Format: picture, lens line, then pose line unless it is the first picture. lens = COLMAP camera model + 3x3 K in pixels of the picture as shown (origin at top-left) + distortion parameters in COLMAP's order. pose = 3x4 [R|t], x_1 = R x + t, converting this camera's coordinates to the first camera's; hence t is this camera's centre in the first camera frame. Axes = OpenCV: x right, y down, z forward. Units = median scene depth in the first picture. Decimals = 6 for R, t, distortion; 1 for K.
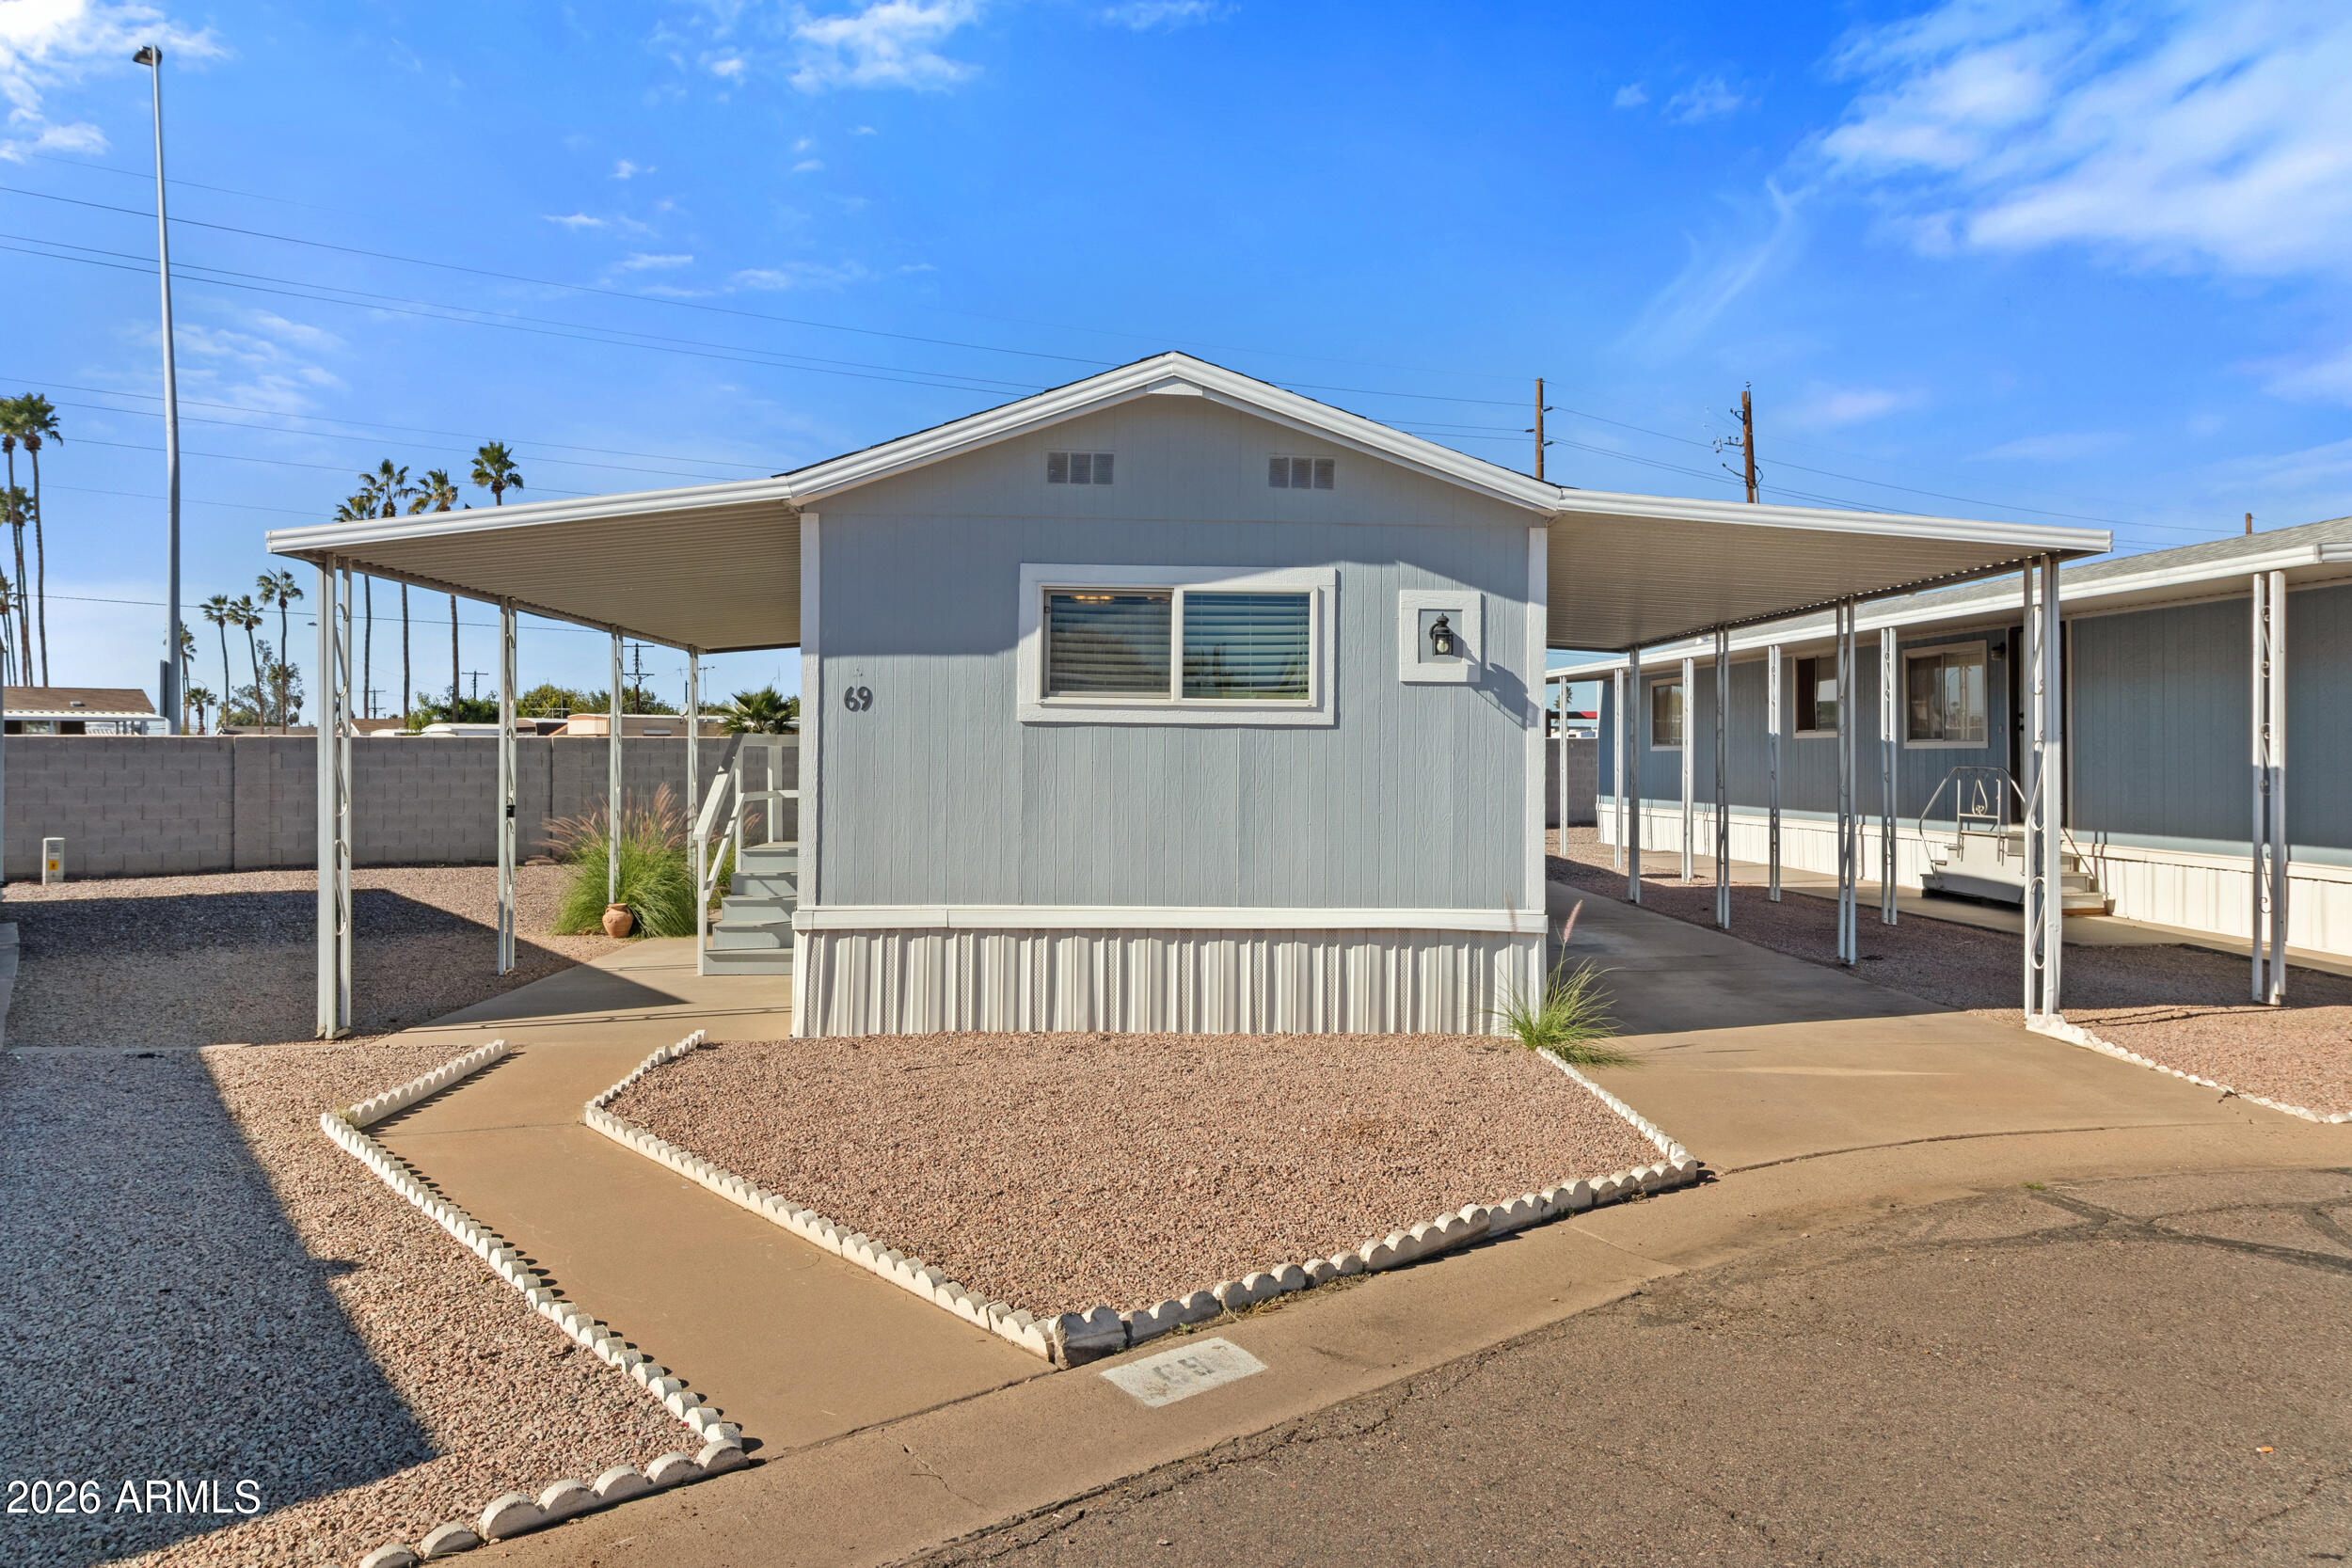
lens RADIAL K [[1738.3, 0, 1170.5], [0, 1738.3, 761.0], [0, 0, 1]] dist [0.011857, 0.003456]
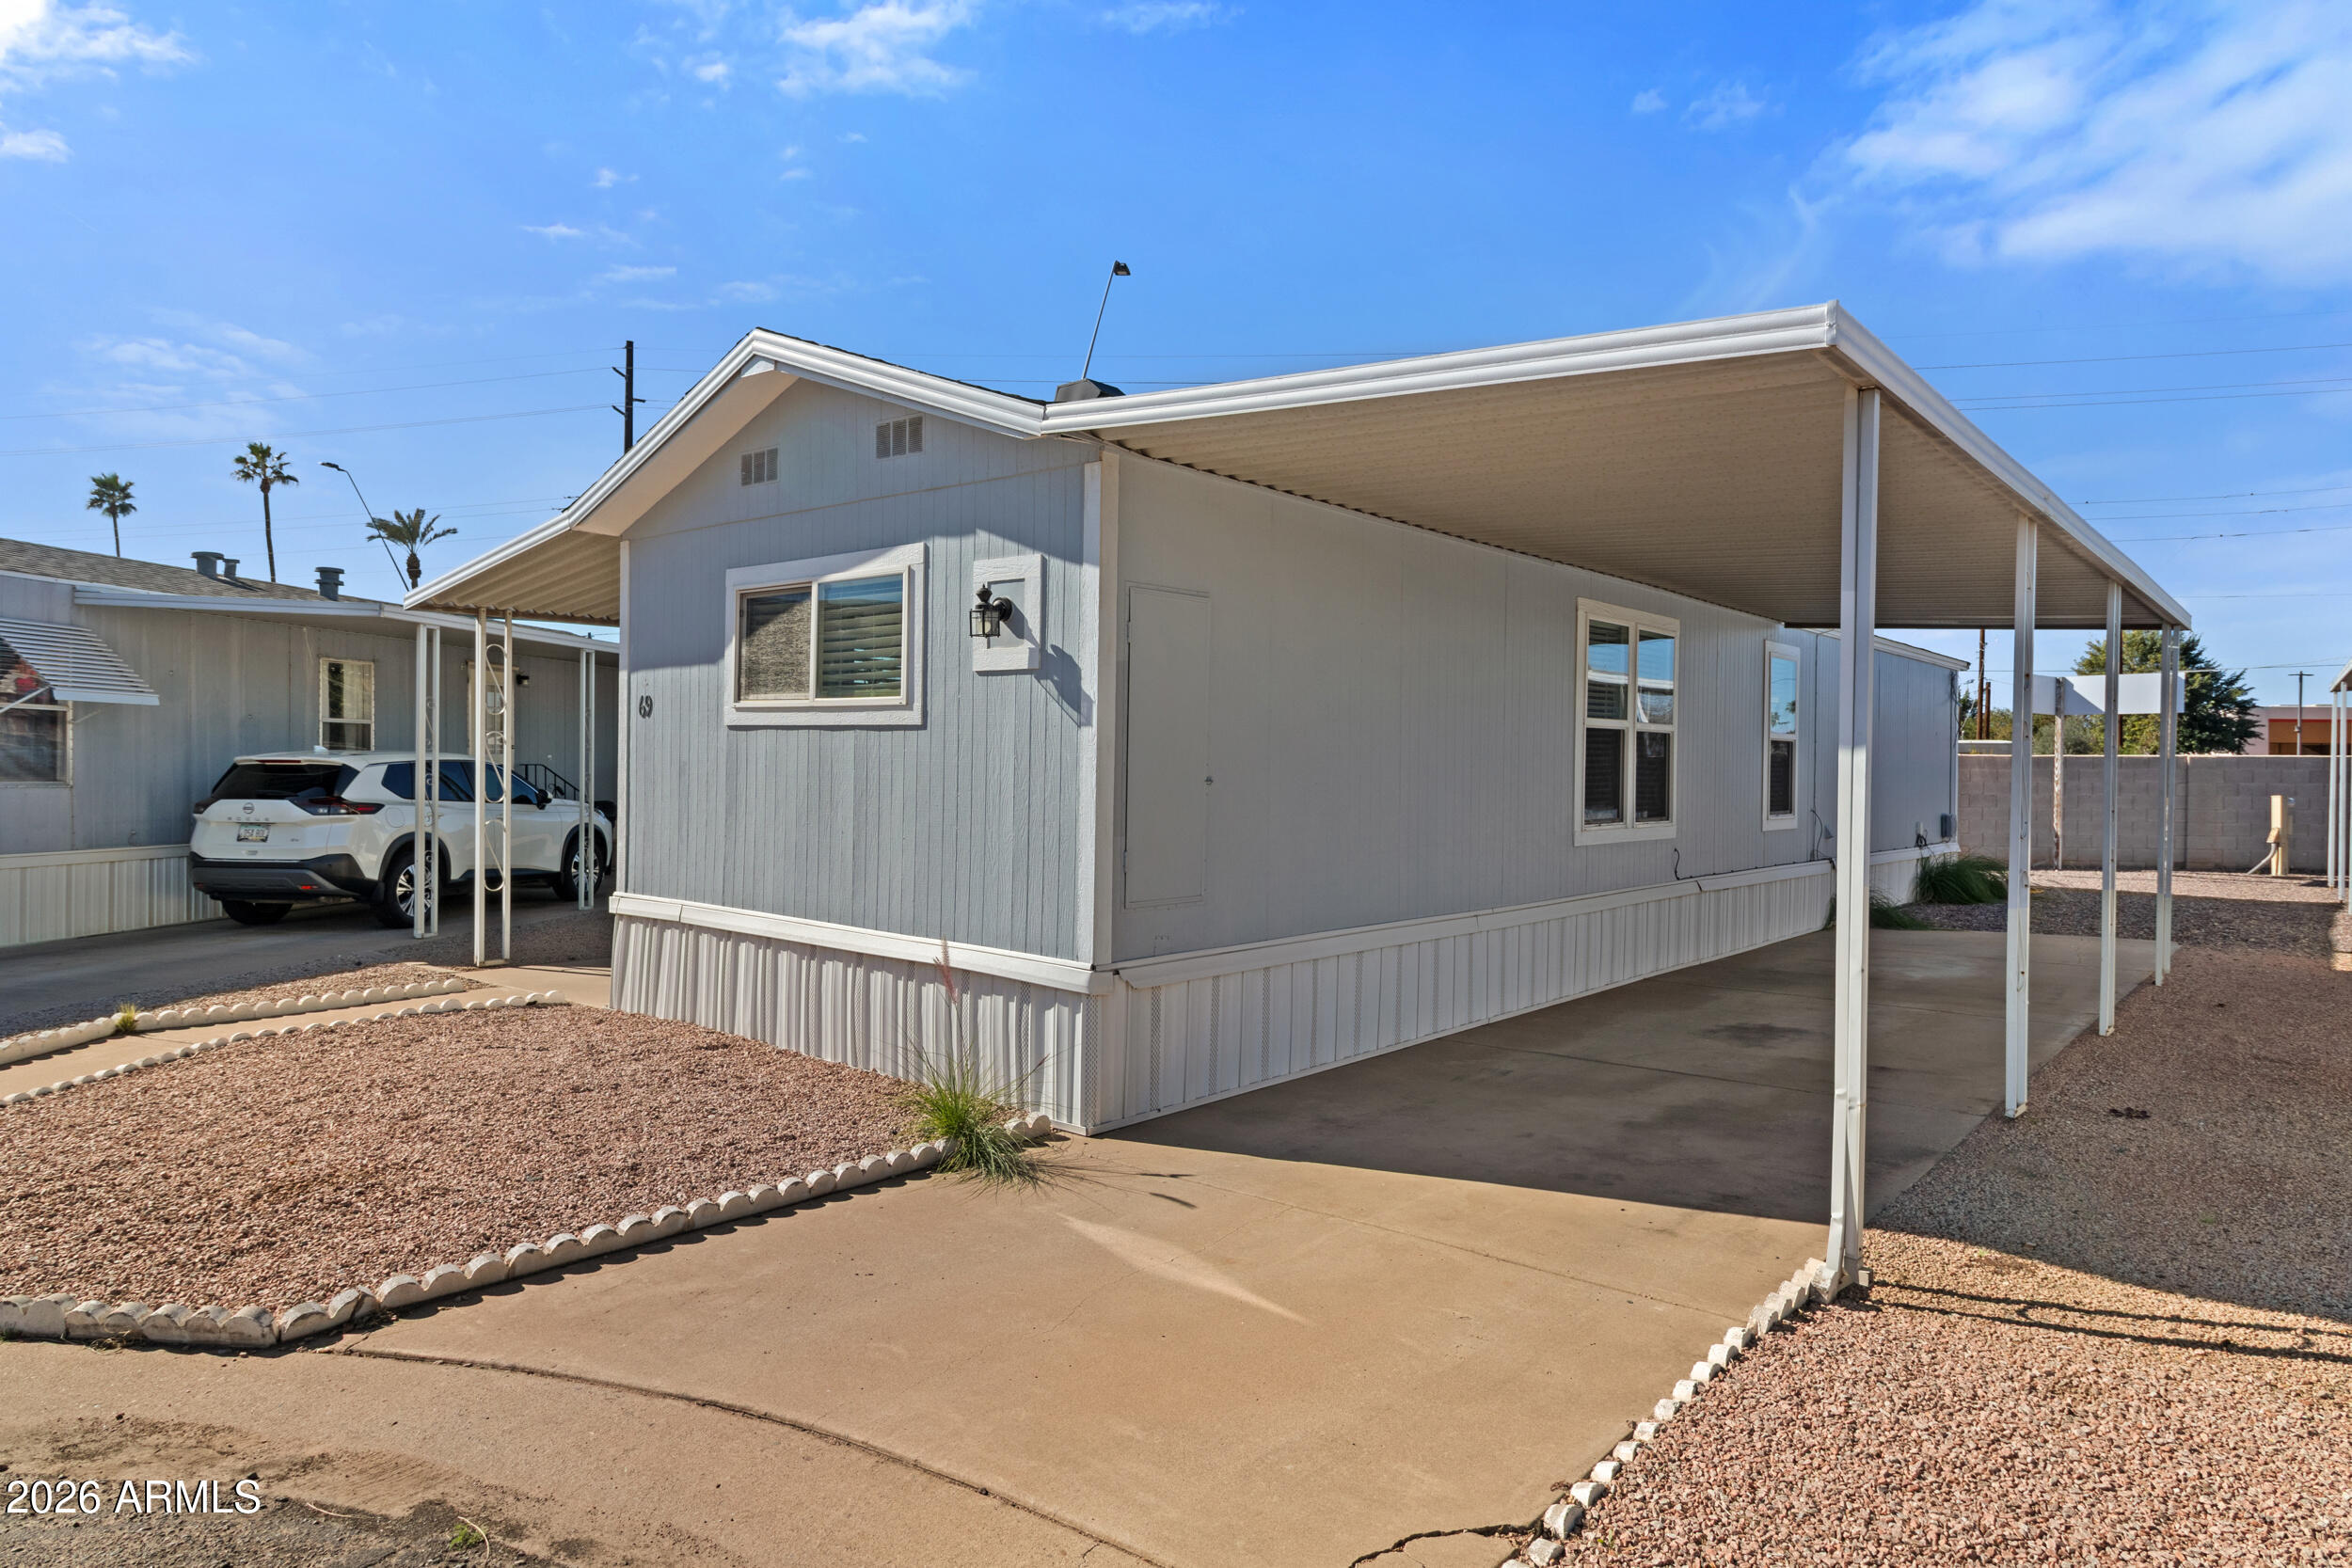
lens RADIAL K [[1411.4, 0, 1170.9], [0, 1411.4, 791.2], [0, 0, 1]] dist [0.005961, 0.000295]
pose [[0.728067, 0.018867, -0.685246, 0.665478], [-0.012182, 0.999819, 0.014584, 0.000244], [0.685398, -0.002270, 0.728165, 0.575613]]
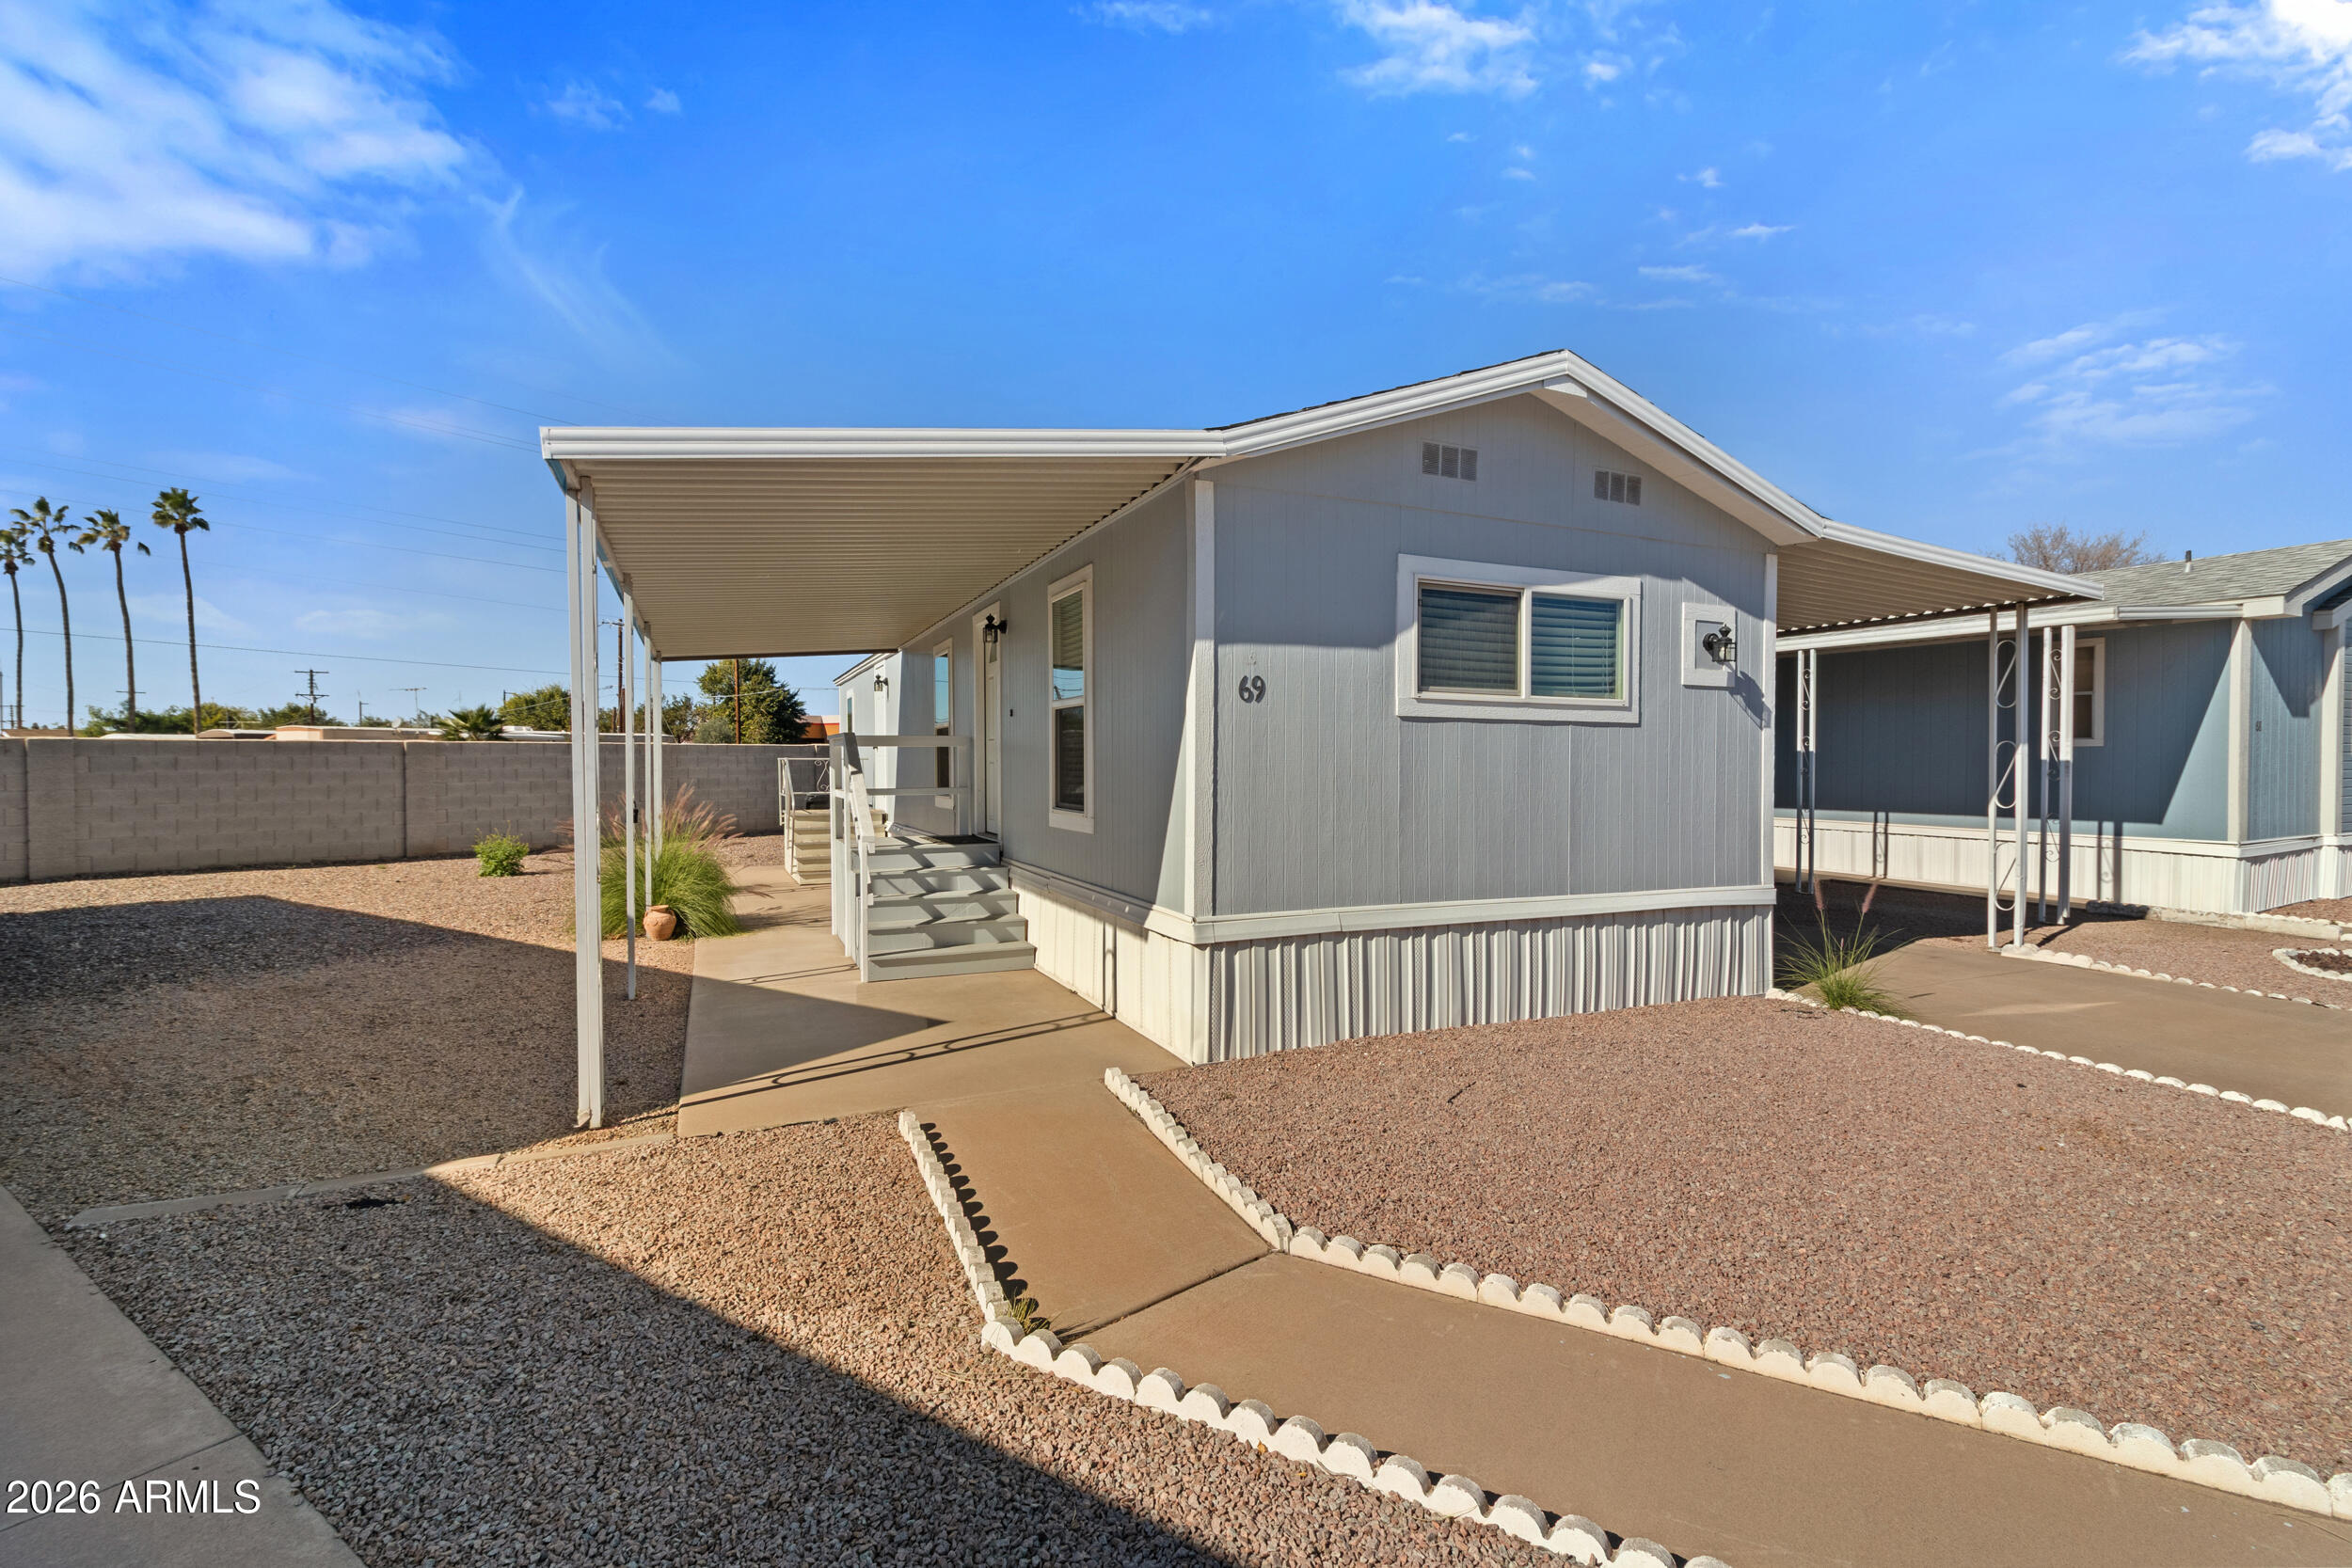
lens RADIAL K [[1107.0, 0, 1187.0], [0, 1107.0, 785.0], [0, 0, 1]] dist [0.006395, 0.000587]
pose [[0.923125, -0.010309, 0.384361, -0.434017], [0.003263, 0.999815, 0.018980, 0.003709], [-0.384486, -0.016266, 0.922988, 0.468834]]
